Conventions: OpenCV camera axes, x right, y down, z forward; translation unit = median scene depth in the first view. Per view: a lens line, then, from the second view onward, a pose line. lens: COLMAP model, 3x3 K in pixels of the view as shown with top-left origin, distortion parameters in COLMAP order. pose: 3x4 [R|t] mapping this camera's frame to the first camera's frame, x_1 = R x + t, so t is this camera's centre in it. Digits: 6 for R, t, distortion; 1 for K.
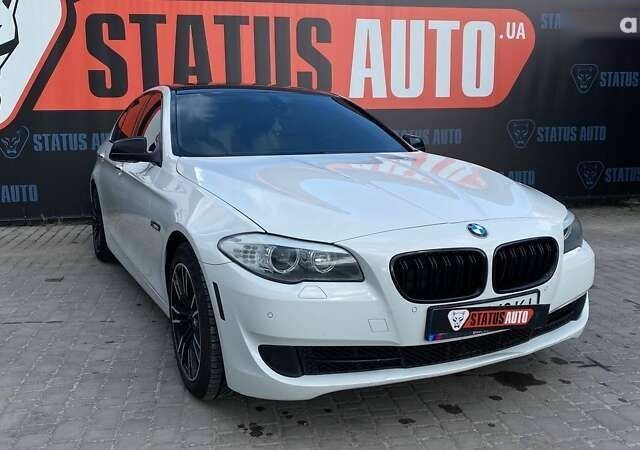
lens RADIAL K [[618.9, 0, 318.6], [0, 618.9, 237.7], [0, 0, 1]] dist [0.008546, 0.000000]
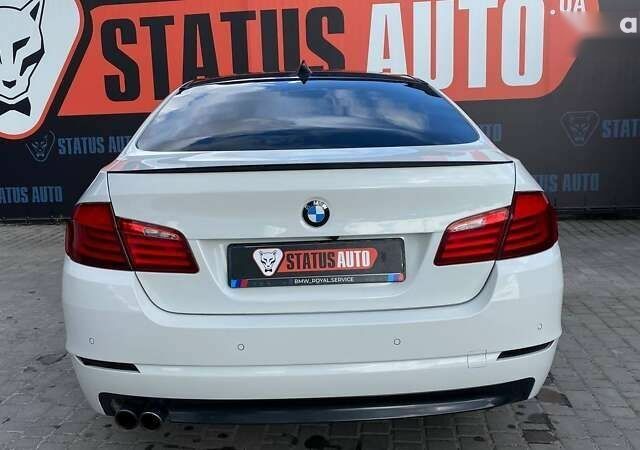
lens RADIAL K [[618.9, 0, 311.5], [0, 618.9, 231.4], [0, 0, 1]] dist [0.008546, 0.000000]
pose [[0.953650, 0.031408, -0.299274, 0.270564], [-0.030160, 0.999506, 0.008788, -0.030195], [0.299402, 0.000646, 0.954127, 0.120141]]
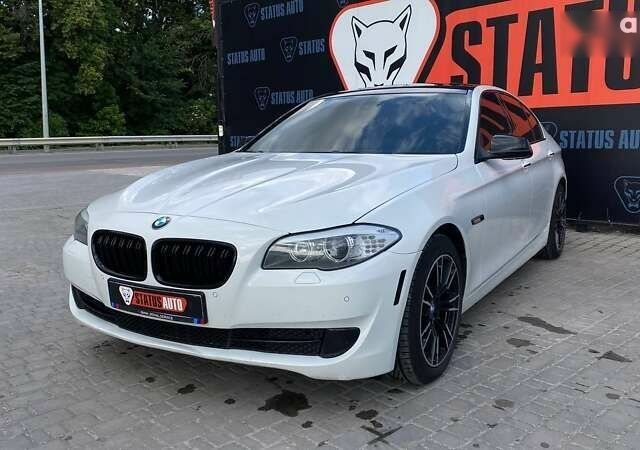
lens RADIAL K [[618.9, 0, 305.5], [0, 618.9, 216.7], [0, 0, 1]] dist [0.008546, 0.000000]
pose [[0.525140, 0.114816, -0.843235, 0.448390], [-0.138990, 0.989124, 0.048123, -0.038444], [0.839589, 0.091930, 0.535387, 0.211866]]
